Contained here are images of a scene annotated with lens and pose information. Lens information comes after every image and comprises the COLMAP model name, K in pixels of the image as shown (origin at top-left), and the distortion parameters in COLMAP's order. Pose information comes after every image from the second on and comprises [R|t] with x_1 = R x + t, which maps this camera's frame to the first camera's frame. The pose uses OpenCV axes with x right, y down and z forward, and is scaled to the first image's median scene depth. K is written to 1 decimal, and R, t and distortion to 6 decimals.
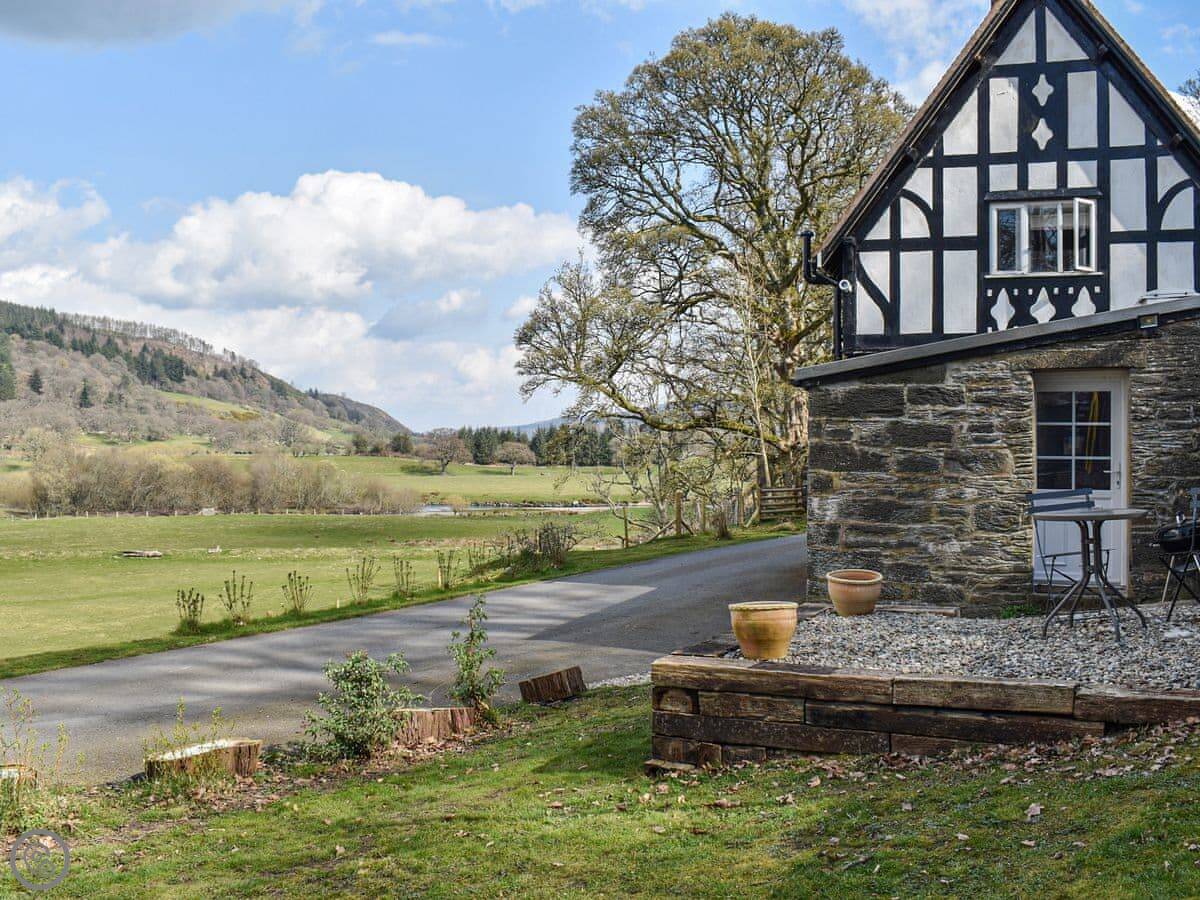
lens RADIAL K [[1147.8, 0, 643.1], [0, 1147.8, 449.4], [0, 0, 1]] dist [-0.078777, 0.011330]
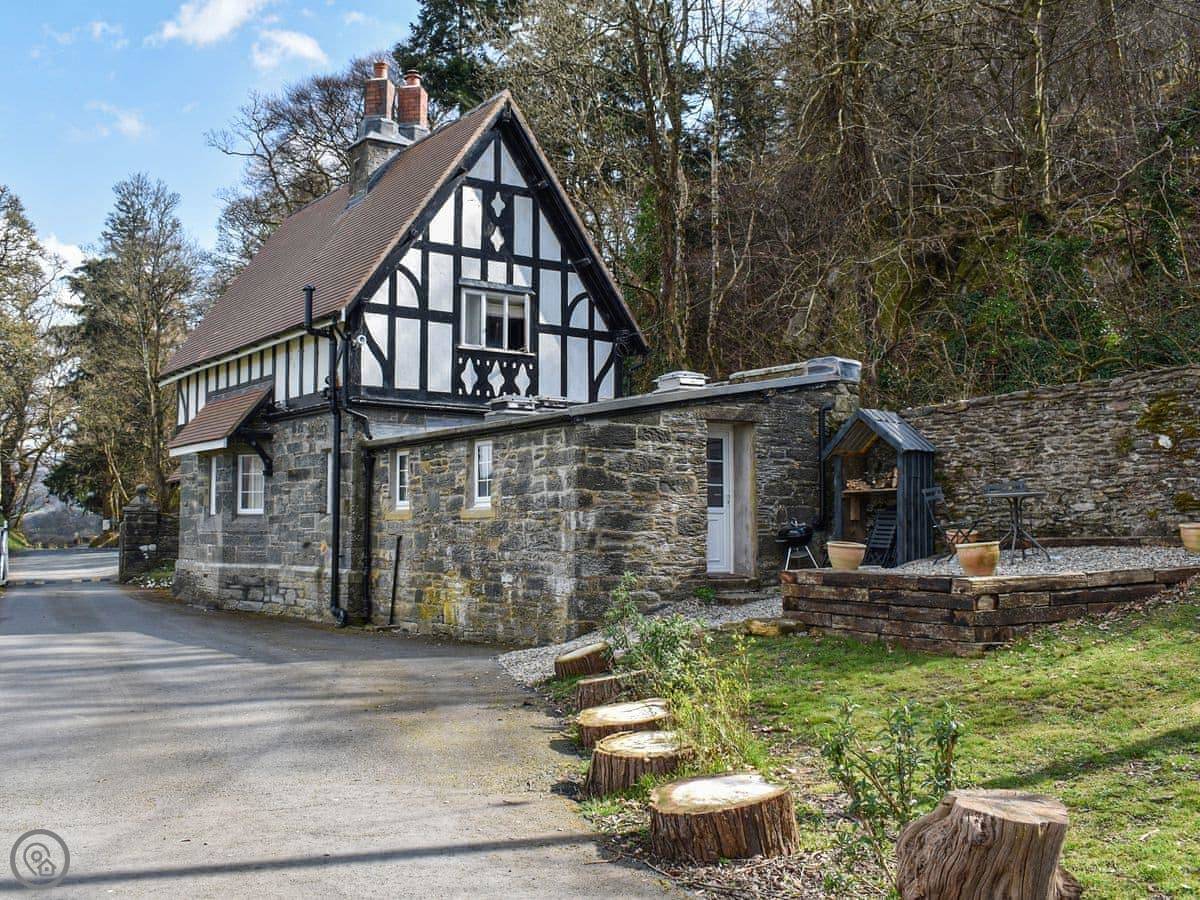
lens RADIAL K [[1090.2, 0, 600.0], [0, 1090.2, 450.0], [0, 0, 1]] dist [-0.061812, 0.004927]
pose [[0.651311, 0.049118, 0.757219, -0.470383], [0.003263, 0.997712, -0.067524, 0.035742], [-0.758804, 0.046450, 0.649661, 0.140589]]
